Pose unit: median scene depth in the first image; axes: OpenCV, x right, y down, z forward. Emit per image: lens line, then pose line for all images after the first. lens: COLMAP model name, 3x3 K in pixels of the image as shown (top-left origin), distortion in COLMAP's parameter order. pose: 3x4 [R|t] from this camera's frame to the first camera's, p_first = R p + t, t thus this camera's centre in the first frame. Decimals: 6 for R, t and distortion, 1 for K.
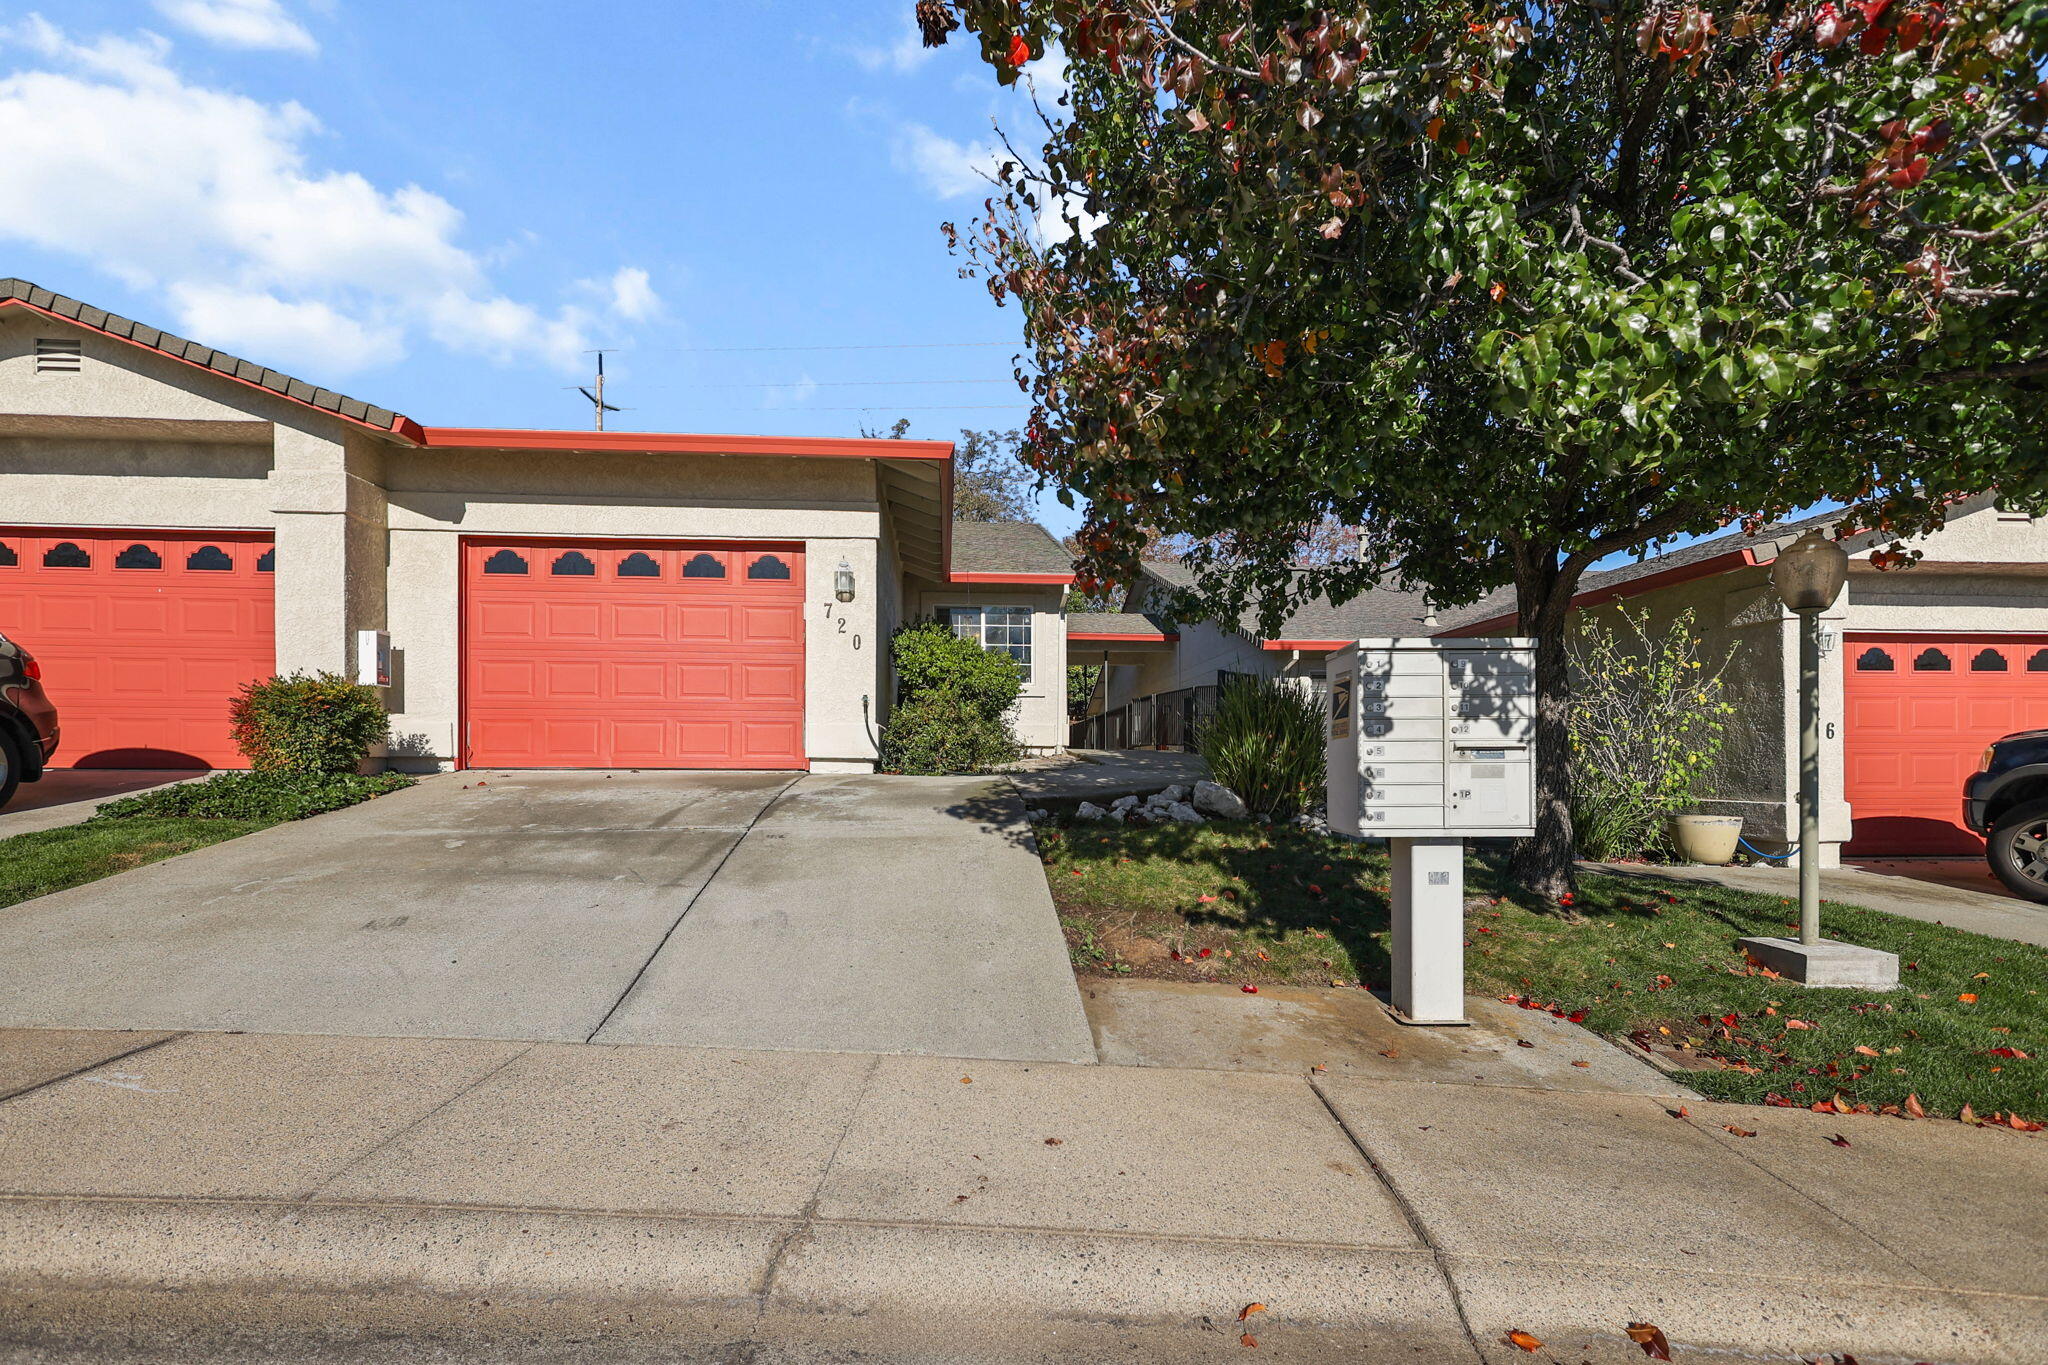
lens RADIAL K [[980.9, 0, 1025.7], [0, 980.9, 754.3], [0, 0, 1]] dist [-0.001595, -0.000359]
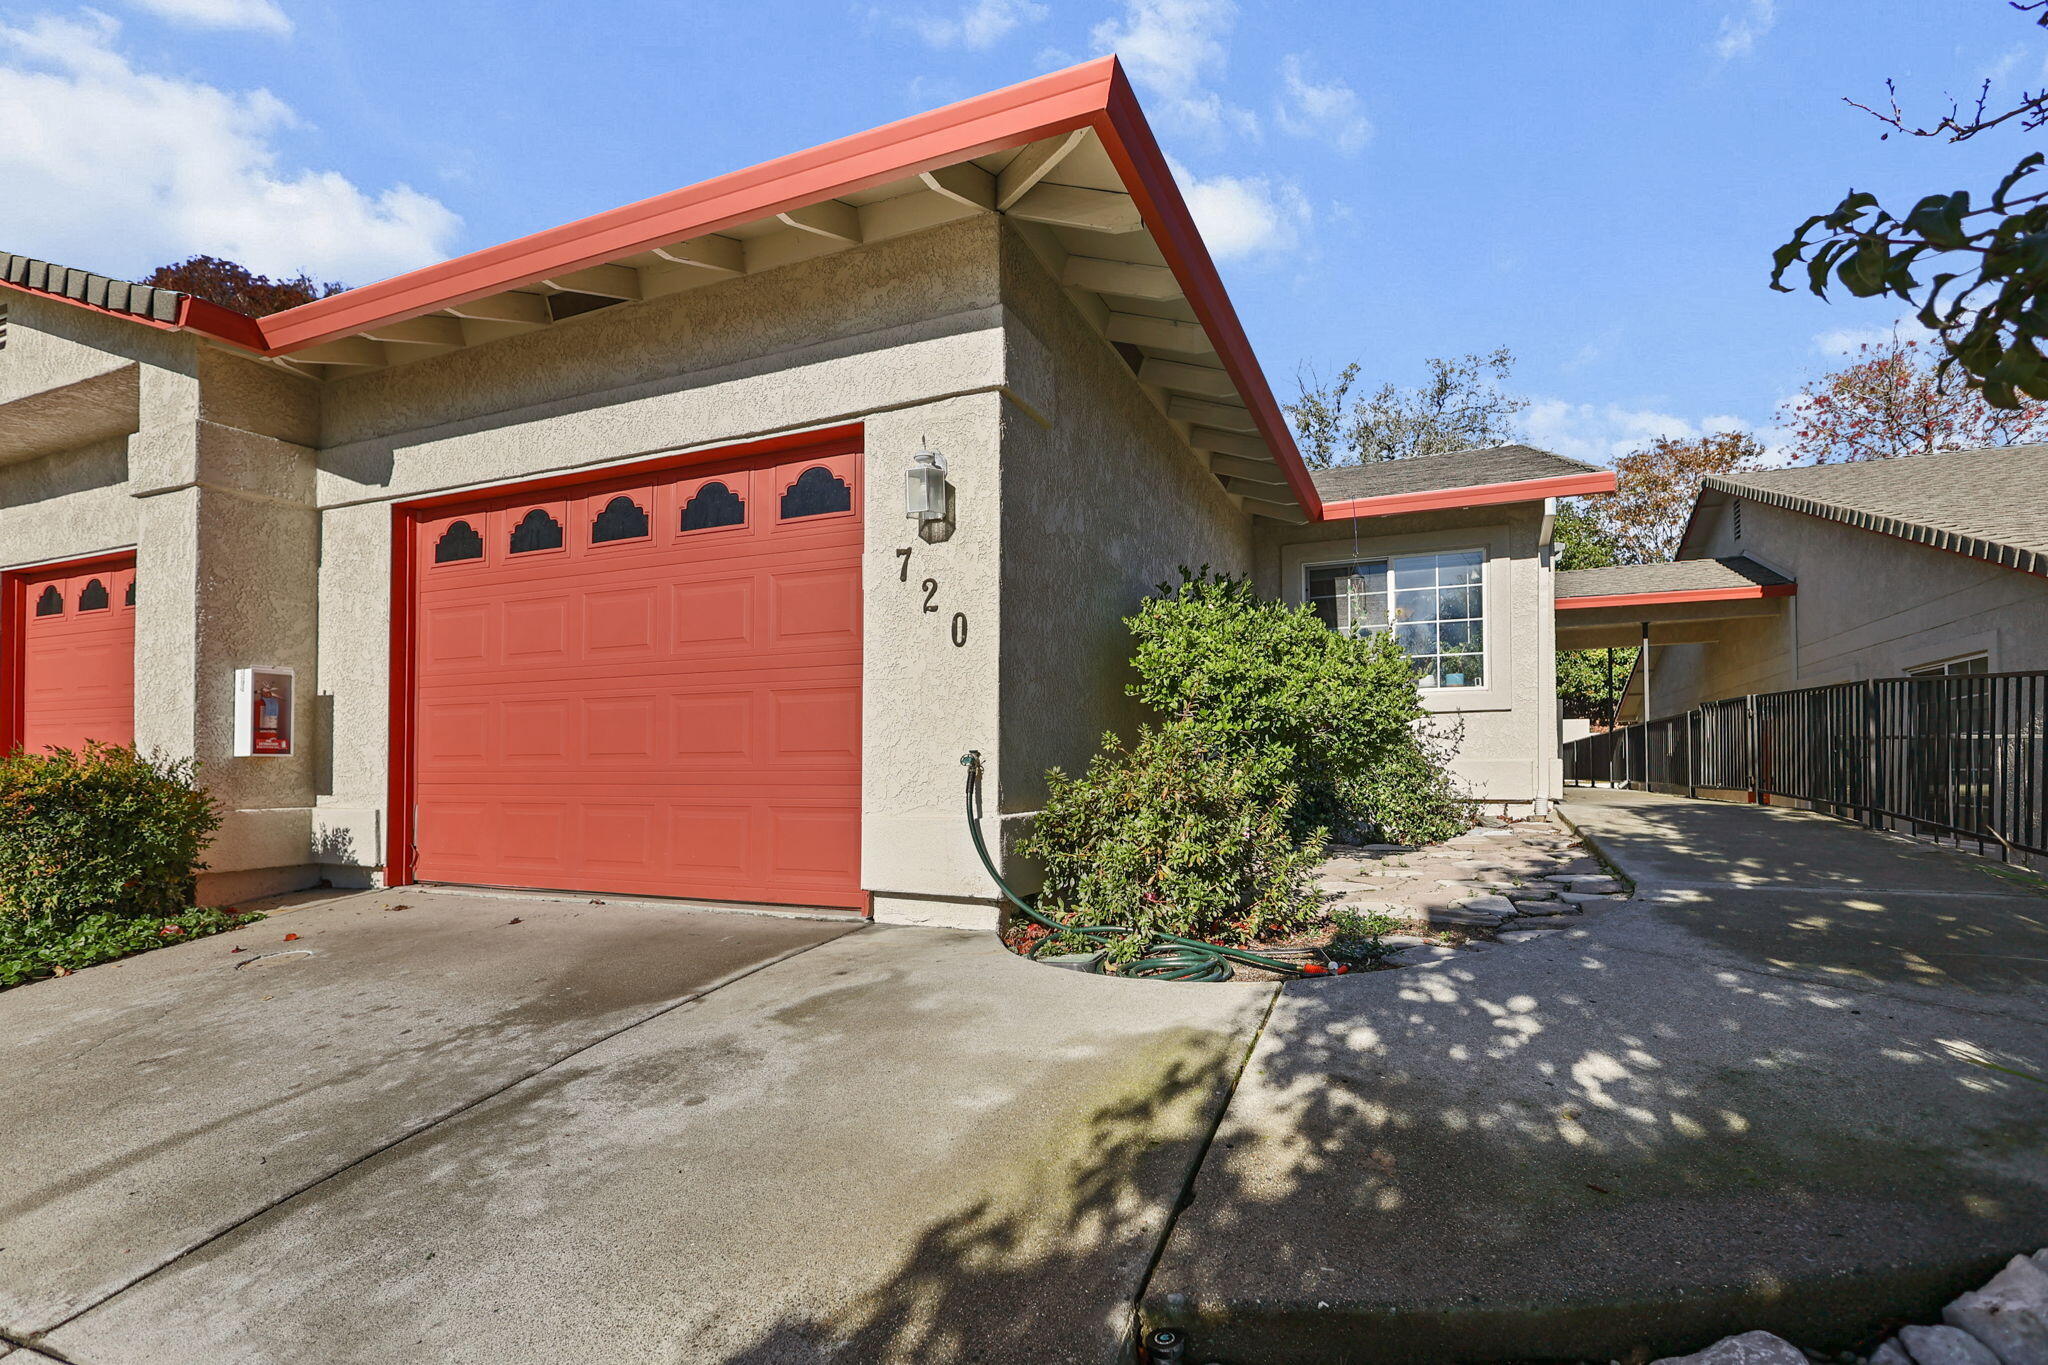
lens RADIAL K [[980.9, 0, 1025.7], [0, 980.9, 754.3], [0, 0, 1]] dist [-0.001595, -0.000359]
pose [[0.882920, -0.015645, -0.469262, 0.059571], [0.014186, 0.999877, -0.006645, -0.055155], [0.469309, -0.000790, 0.883034, 0.625040]]
